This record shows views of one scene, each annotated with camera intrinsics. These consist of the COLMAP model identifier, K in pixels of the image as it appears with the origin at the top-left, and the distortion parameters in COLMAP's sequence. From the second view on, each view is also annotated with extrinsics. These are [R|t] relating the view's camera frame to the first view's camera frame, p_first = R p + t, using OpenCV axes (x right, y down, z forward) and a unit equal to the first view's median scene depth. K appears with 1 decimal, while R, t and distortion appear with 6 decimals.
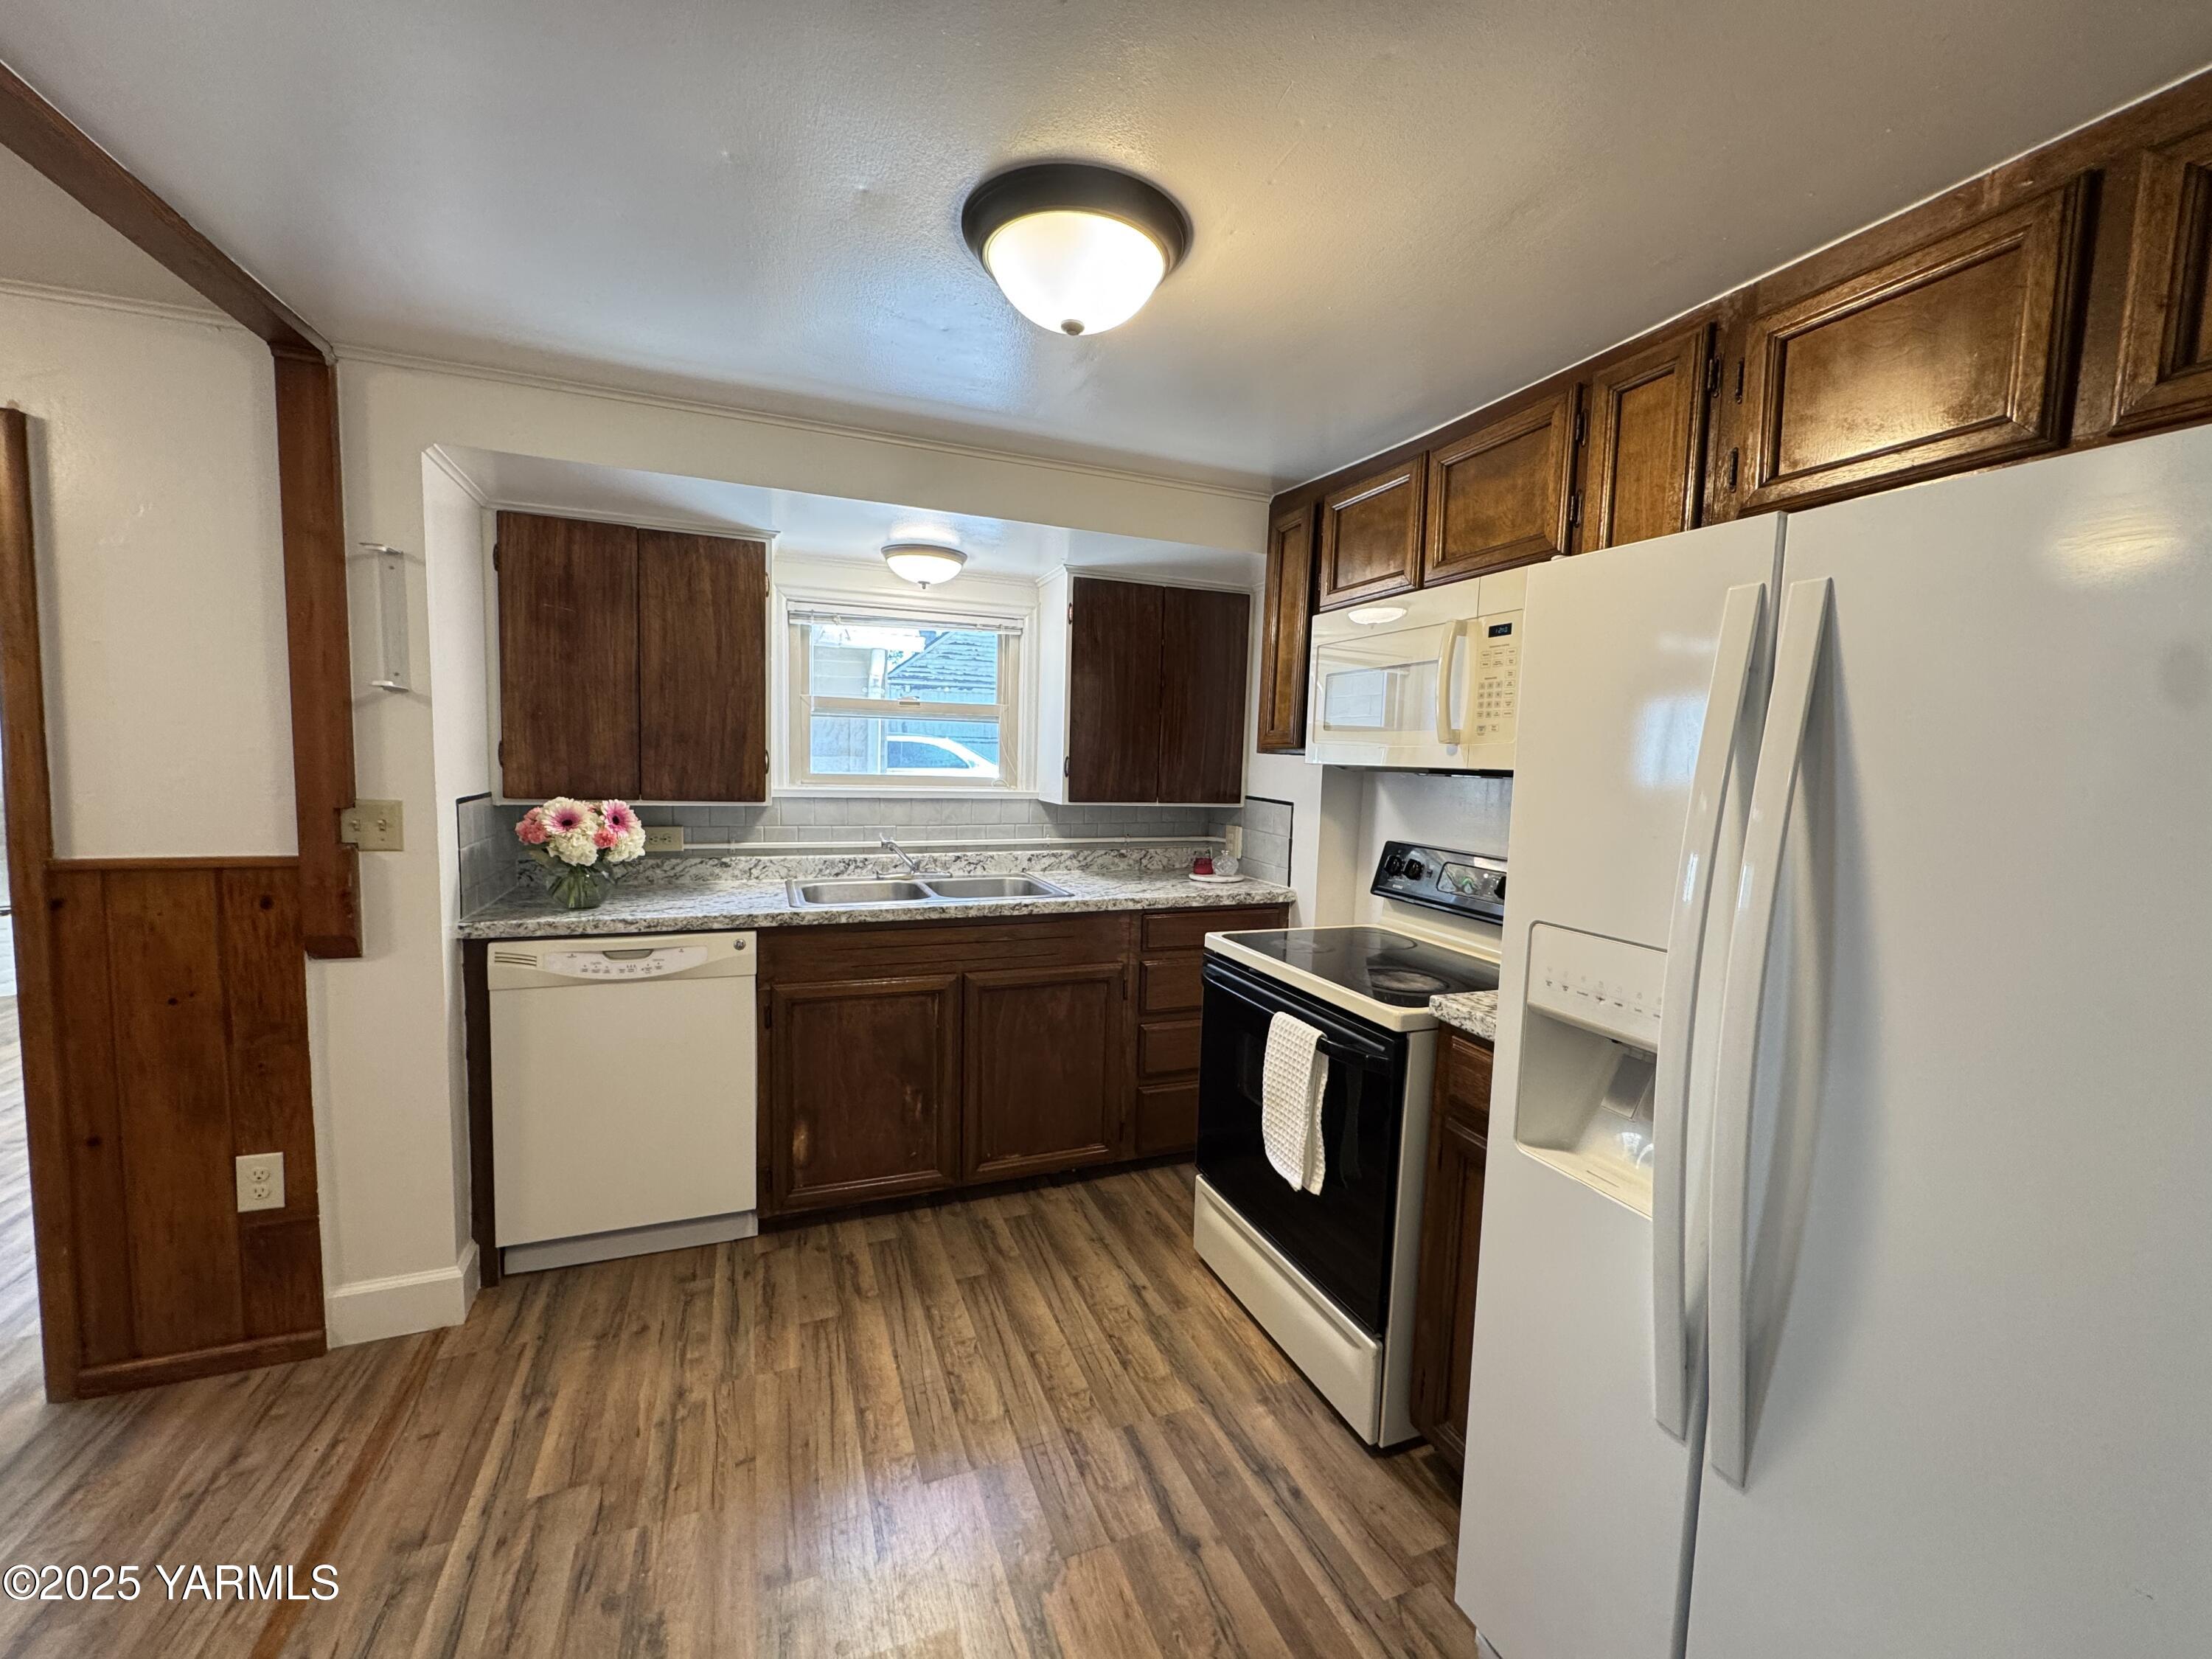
lens RADIAL K [[887.2, 0, 1102.6], [0, 887.2, 828.0], [0, 0, 1]] dist [0.000453, -0.000580]
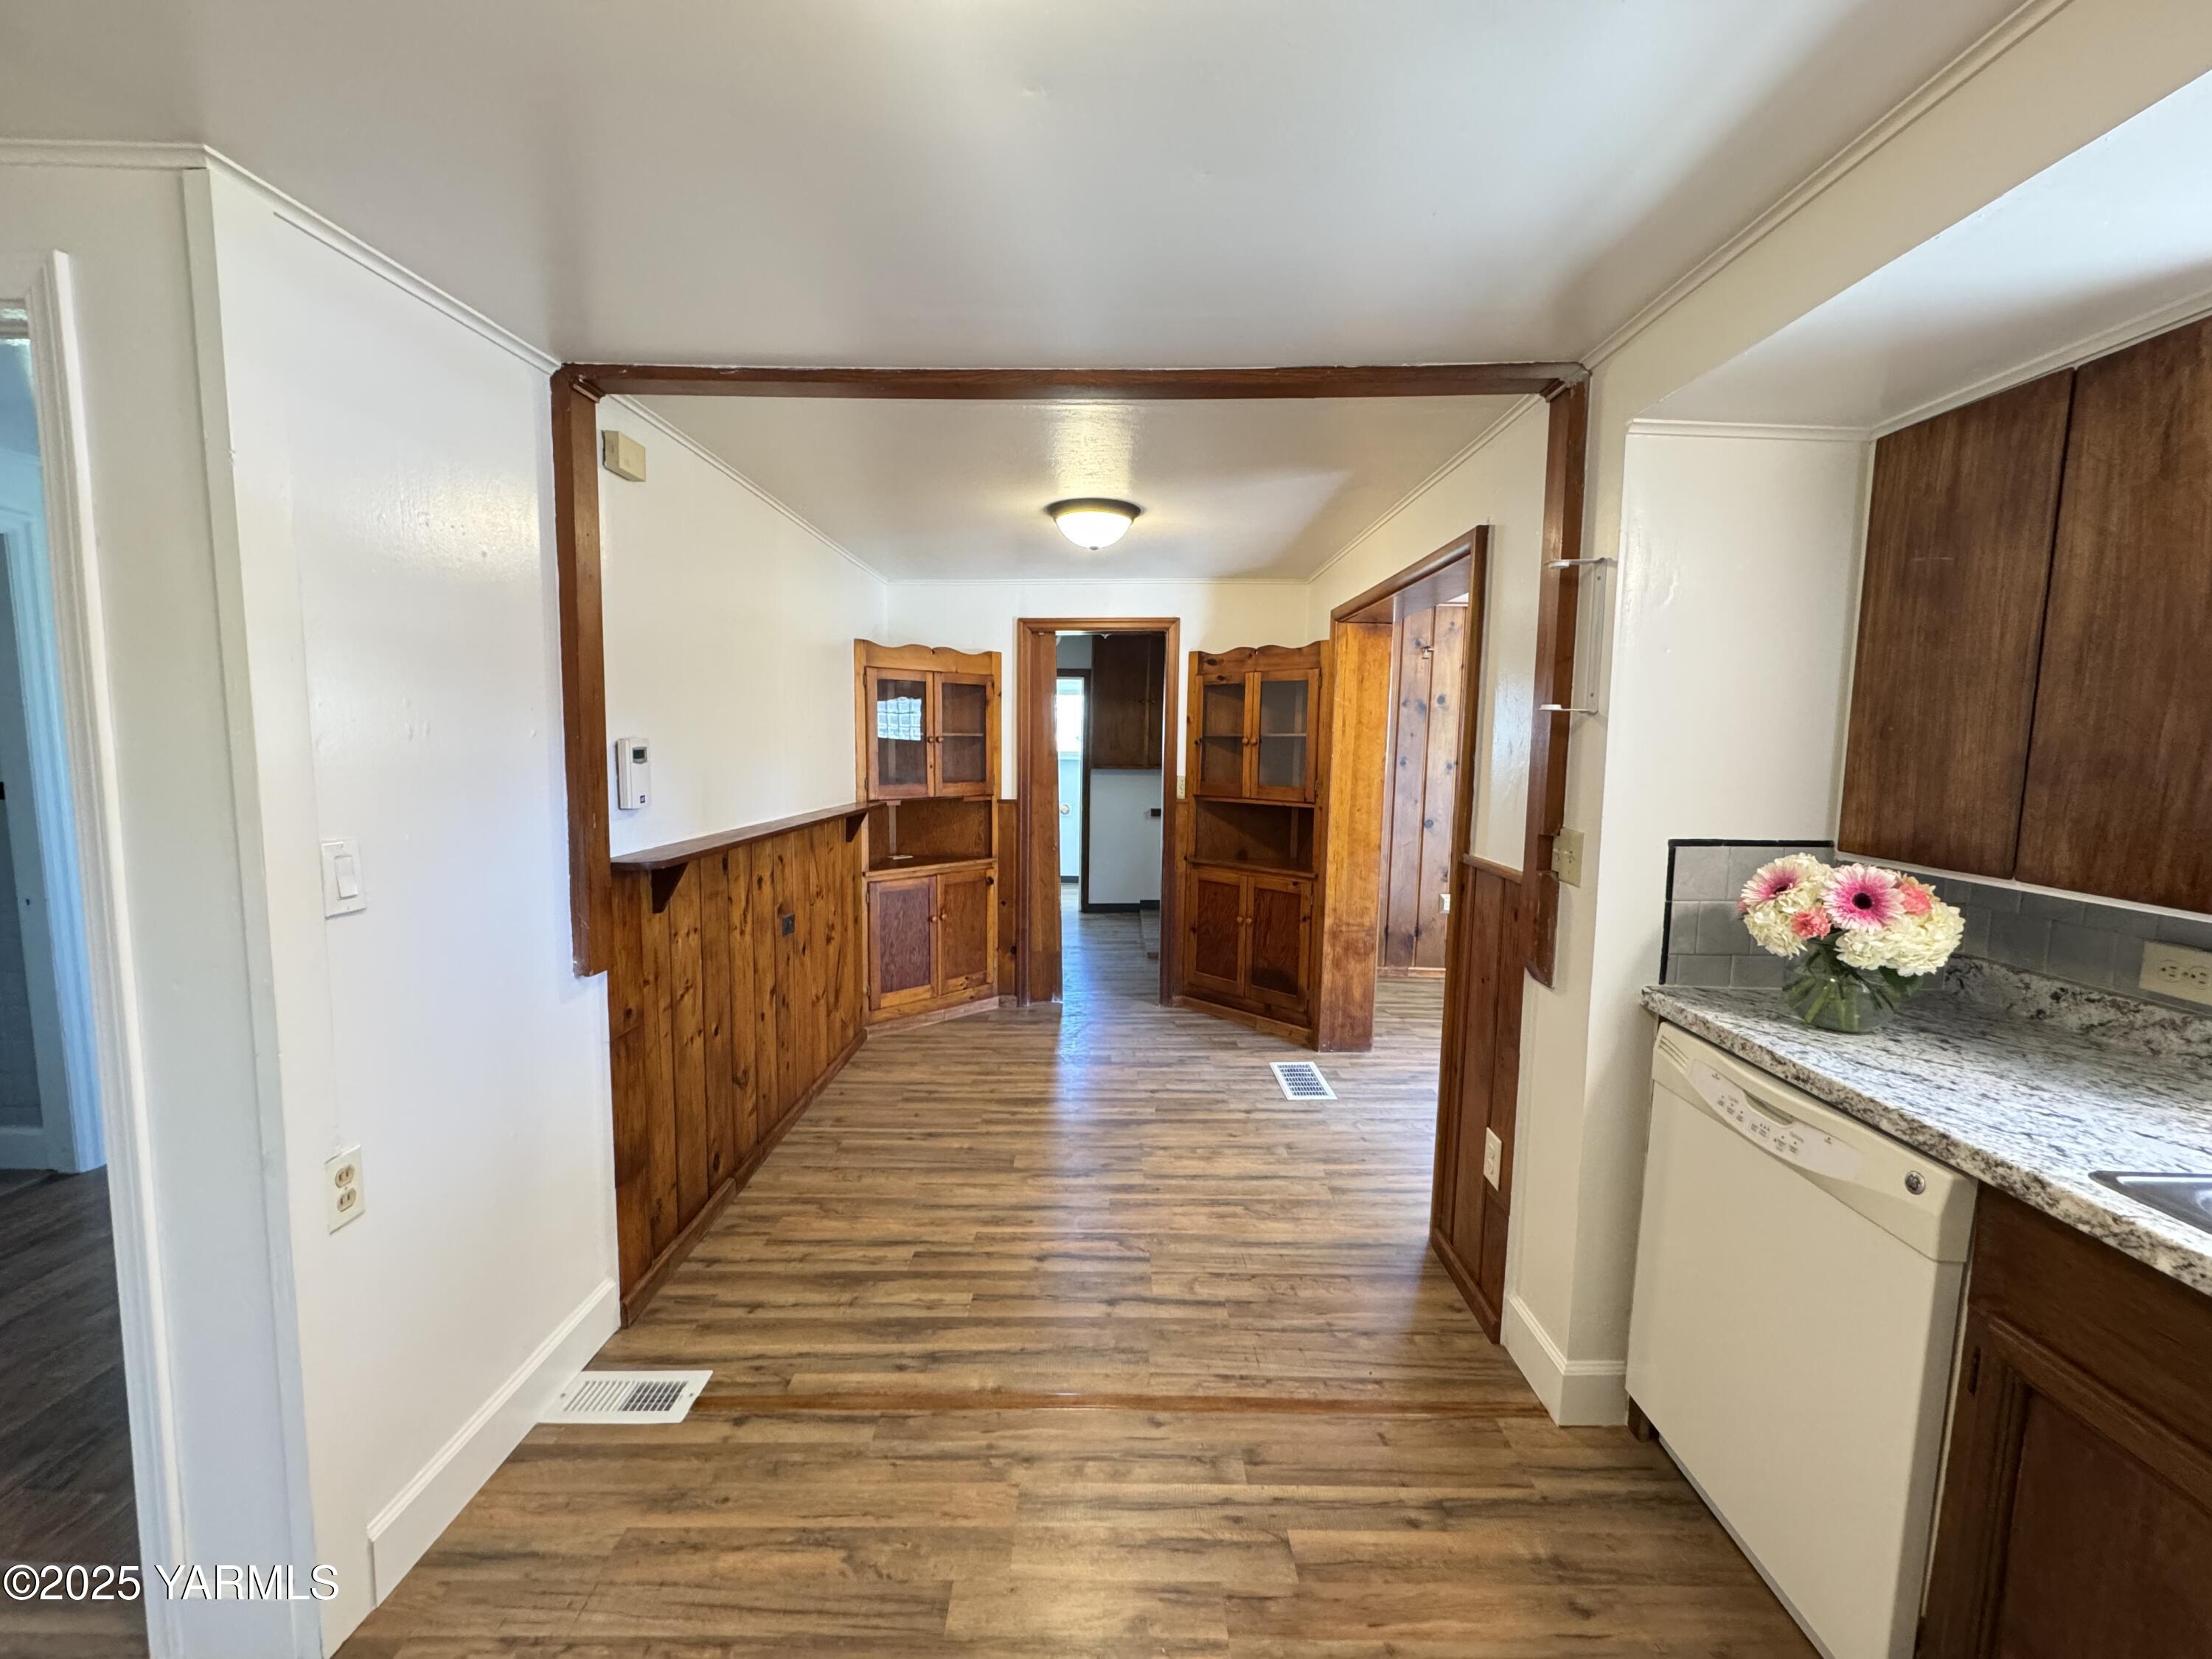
lens RADIAL K [[887.2, 0, 1107.0], [0, 887.2, 826.4], [0, 0, 1]] dist [0.000453, -0.000580]
pose [[-0.366407, 0.063868, -0.928260, 0.204746], [-0.102741, 0.988764, 0.108585, -0.073281], [0.924765, 0.135156, -0.355728, 0.746450]]
